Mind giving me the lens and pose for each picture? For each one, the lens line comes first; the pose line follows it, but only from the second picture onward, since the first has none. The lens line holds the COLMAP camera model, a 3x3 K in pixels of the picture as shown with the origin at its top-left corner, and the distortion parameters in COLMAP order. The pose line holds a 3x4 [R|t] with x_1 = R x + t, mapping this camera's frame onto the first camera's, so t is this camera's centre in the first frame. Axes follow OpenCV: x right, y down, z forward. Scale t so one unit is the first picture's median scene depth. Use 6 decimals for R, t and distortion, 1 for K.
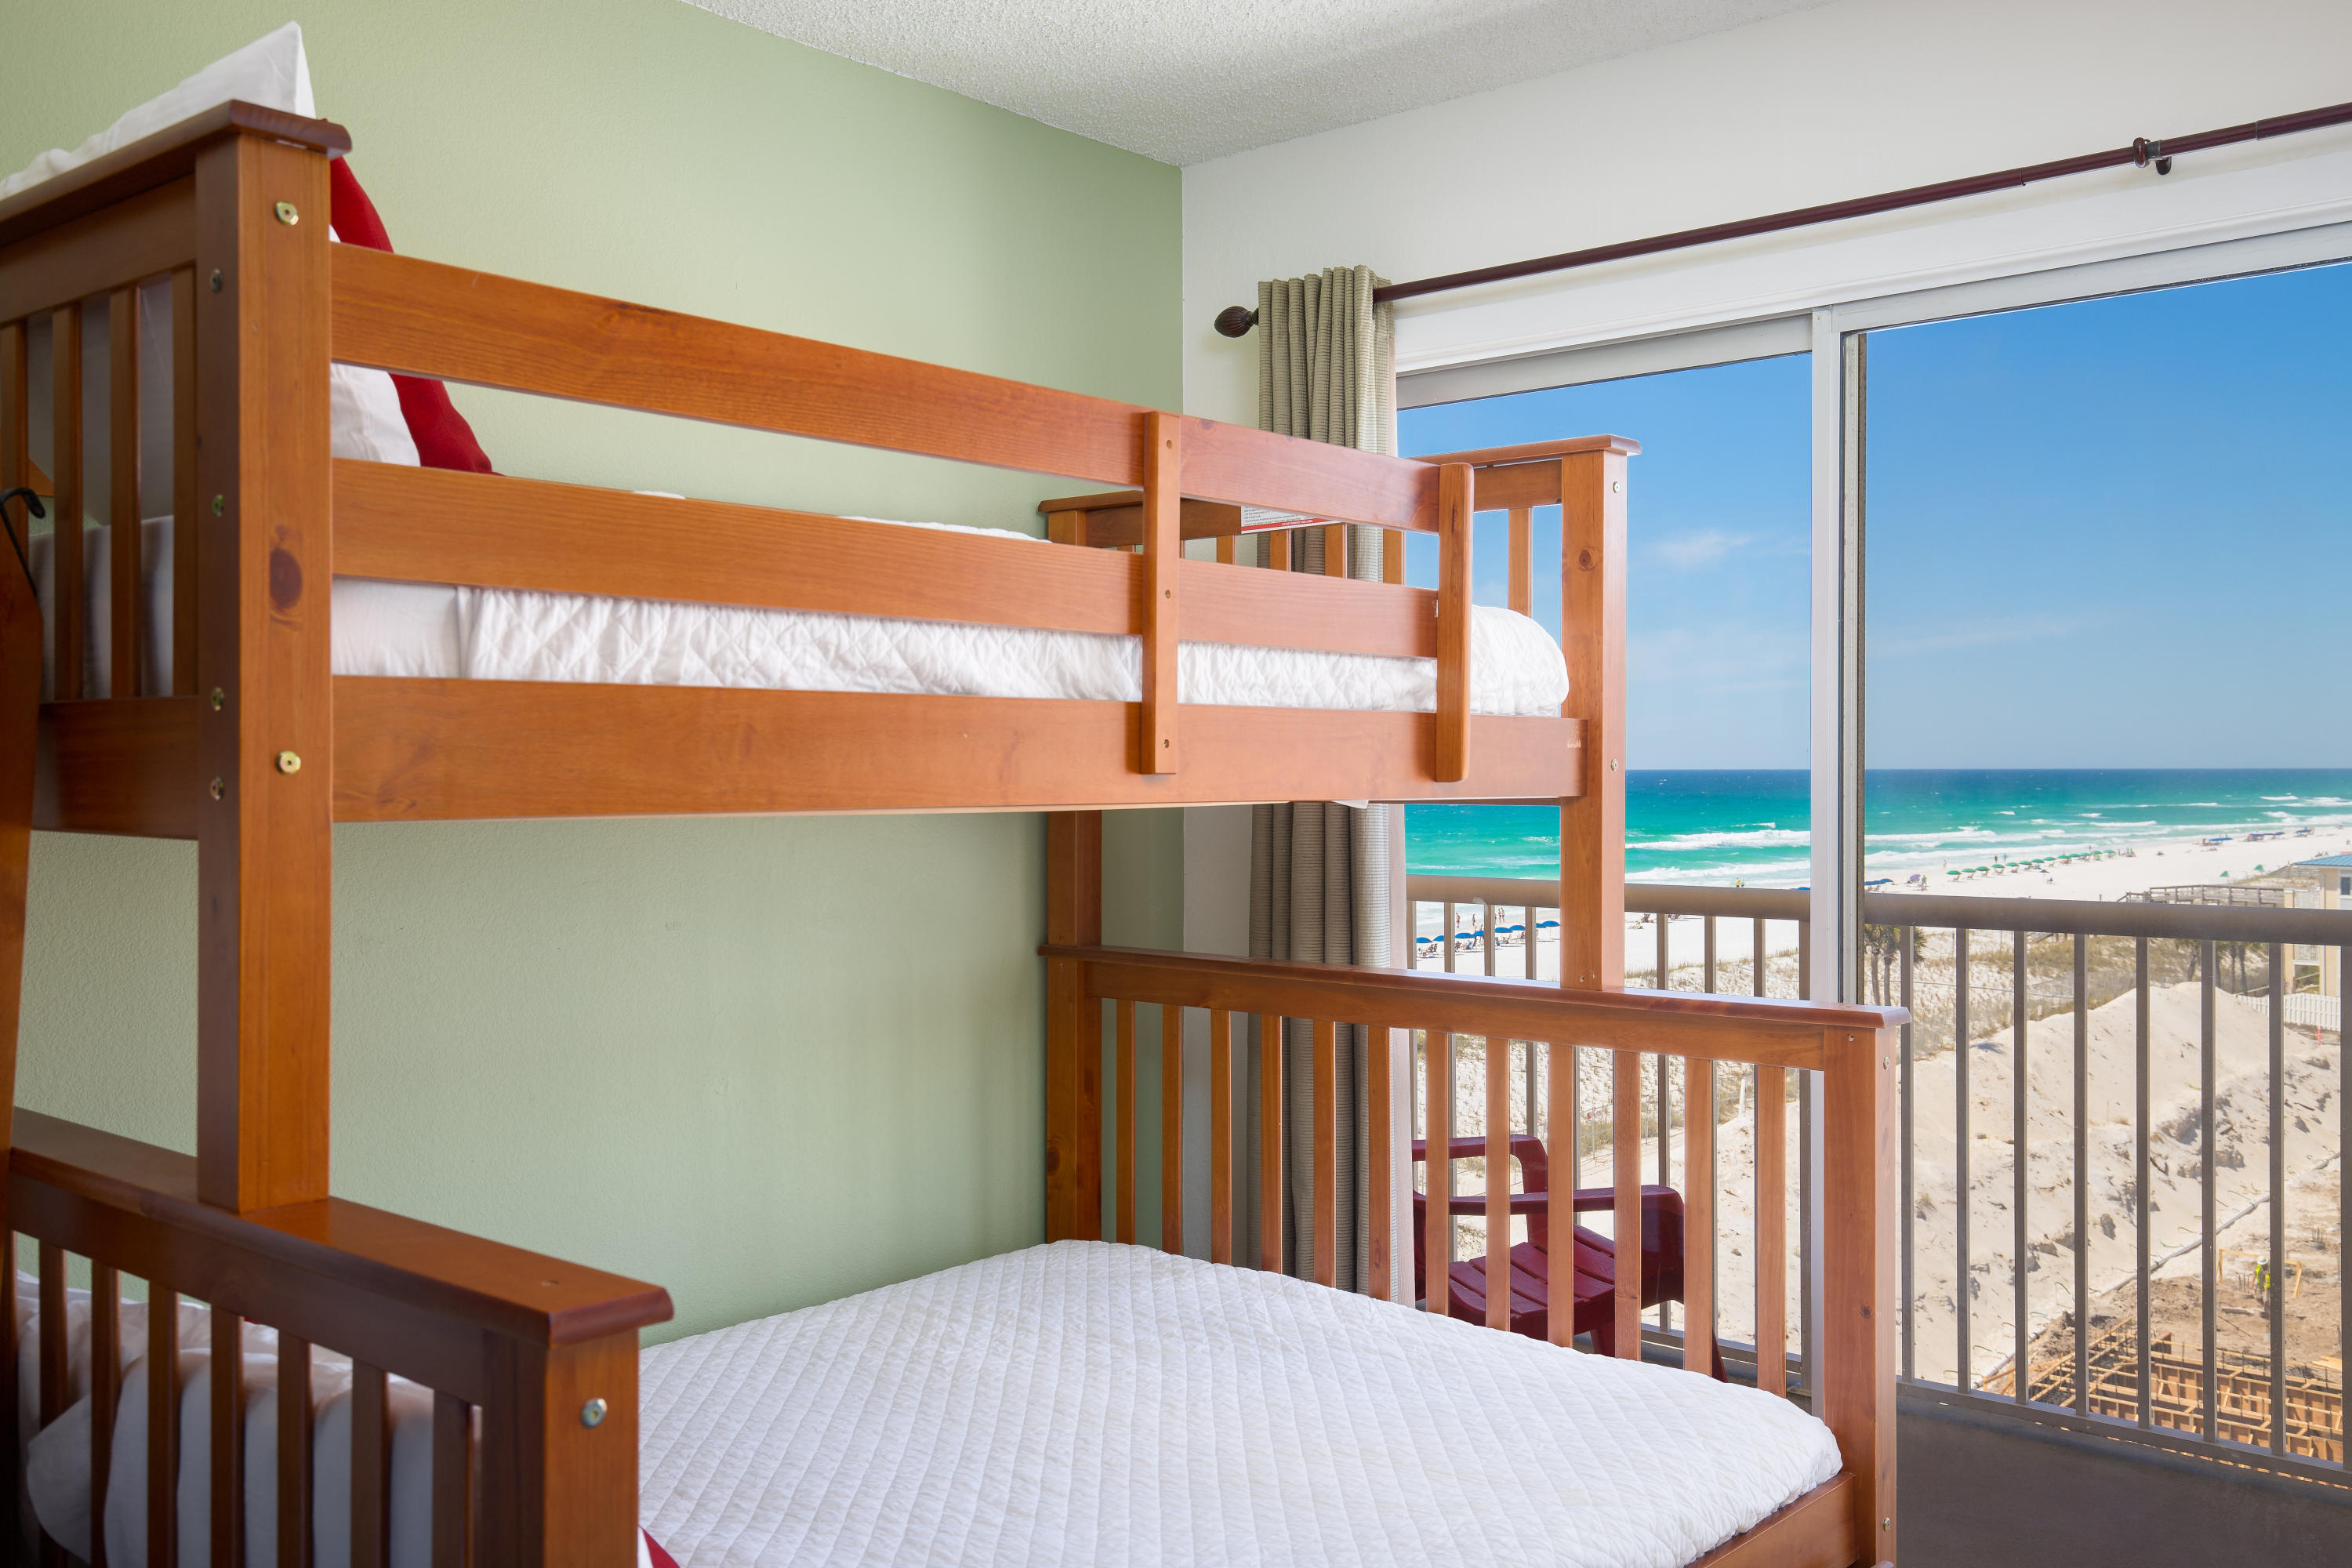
lens RADIAL K [[2132.4, 0, 1176.0], [0, 2132.4, 784.0], [0, 0, 1]] dist [0.009986, -0.009101]
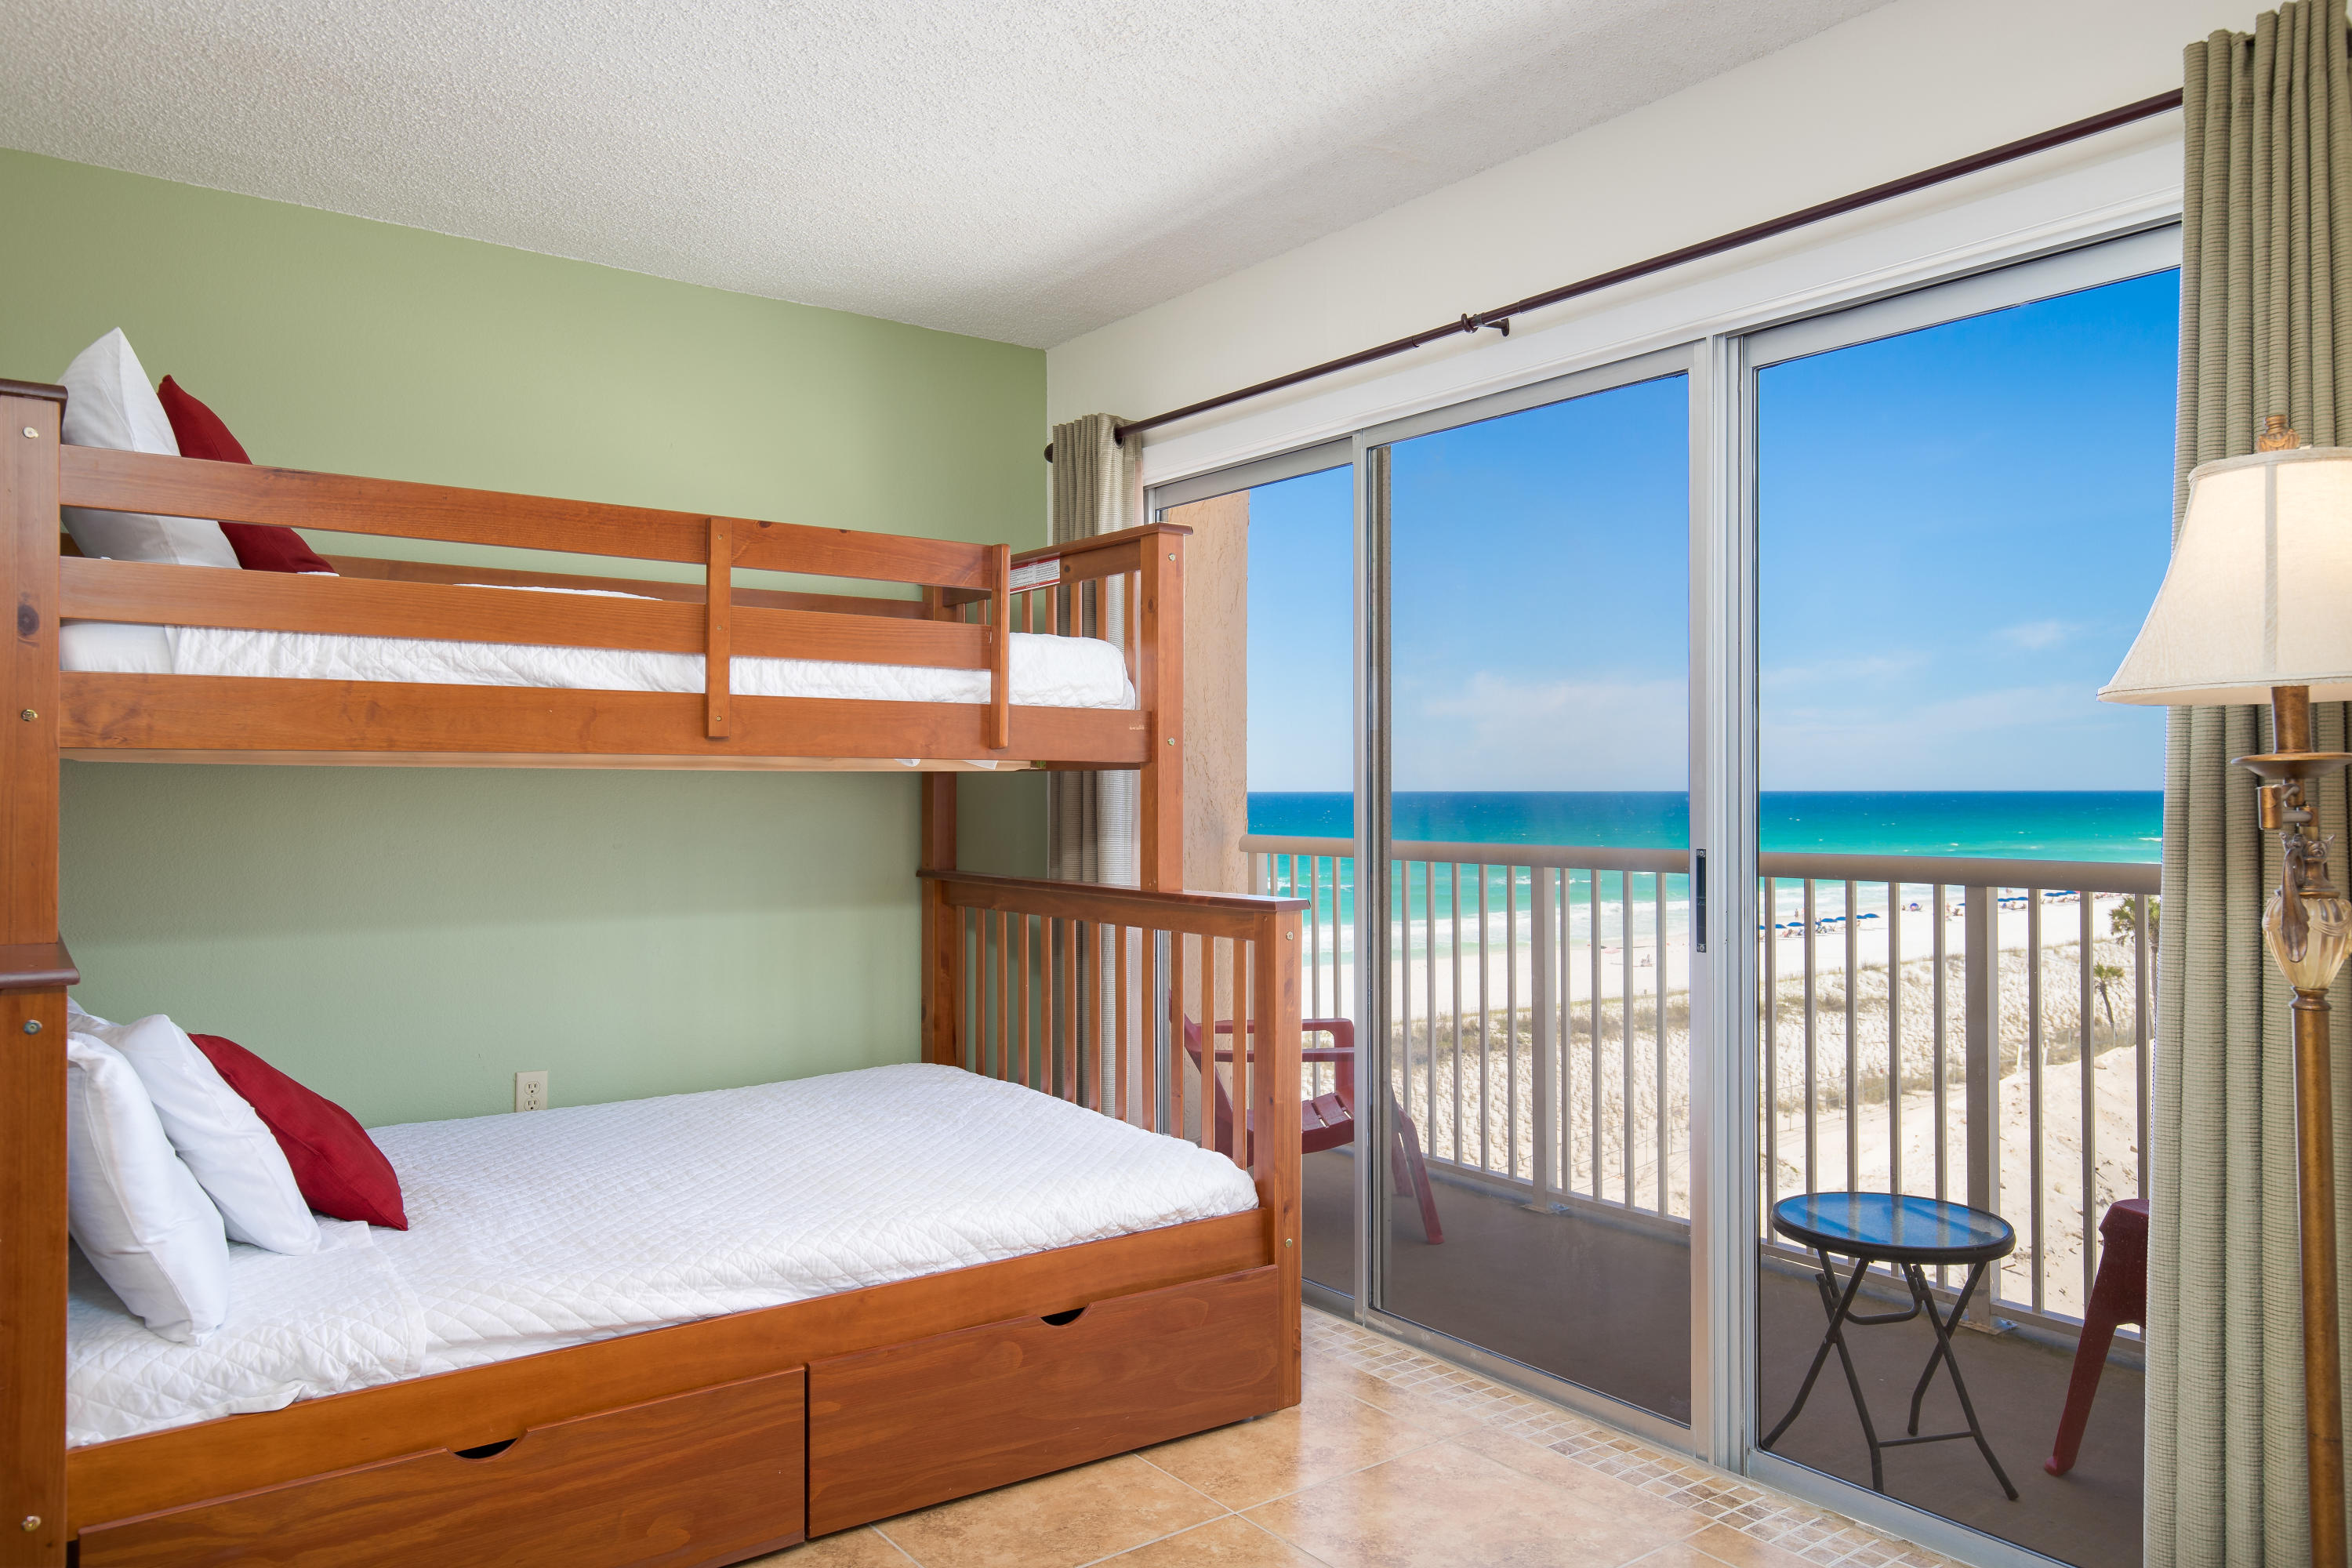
lens RADIAL K [[1595.3, 0, 1176.0], [0, 1595.3, 784.0], [0, 0, 1]] dist [0.000633, -0.000270]
pose [[0.980370, 0.003608, -0.197135, 0.488030], [-0.004595, 0.999979, -0.004548, 0.029681], [0.197114, 0.005365, 0.980366, -0.116900]]
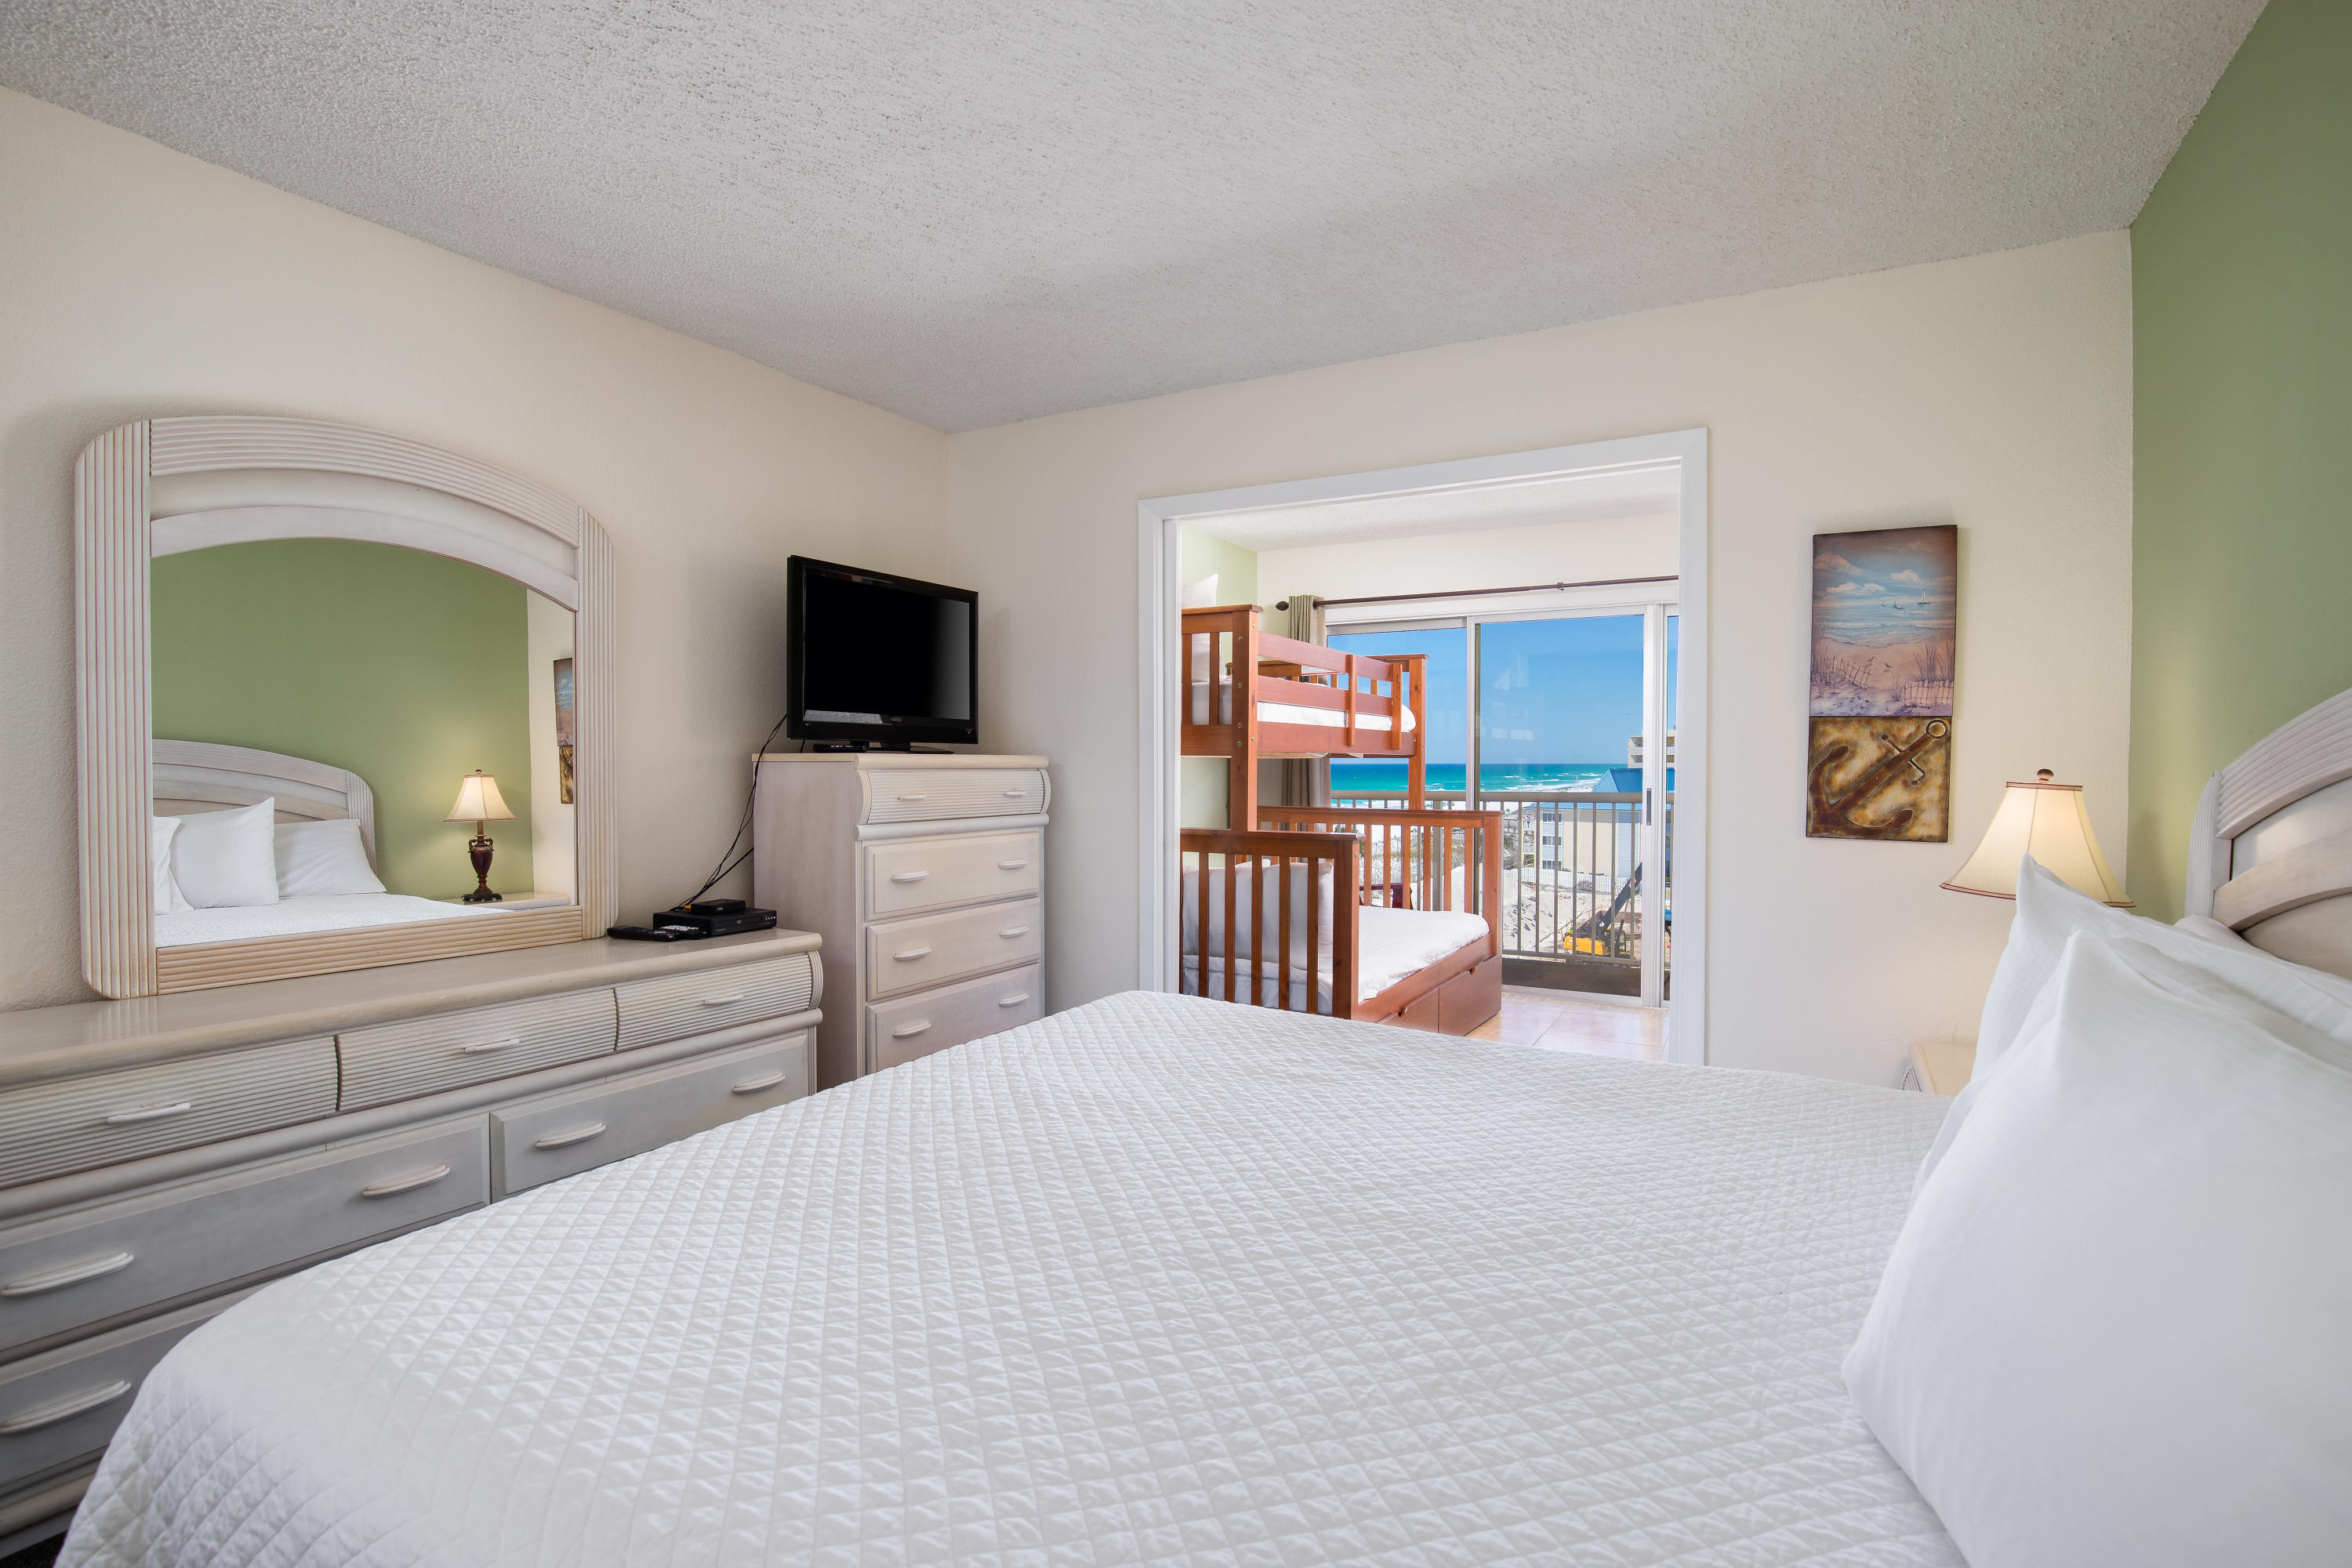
lens RADIAL K [[1113.6, 0, 1176.0], [0, 1113.6, 784.0], [0, 0, 1]] dist [-0.001161, -0.000104]
pose [[0.969838, -0.001370, 0.243748, -0.724730], [-0.005285, 0.999631, 0.026645, 0.010125], [-0.243695, -0.027129, 0.969473, -0.803664]]
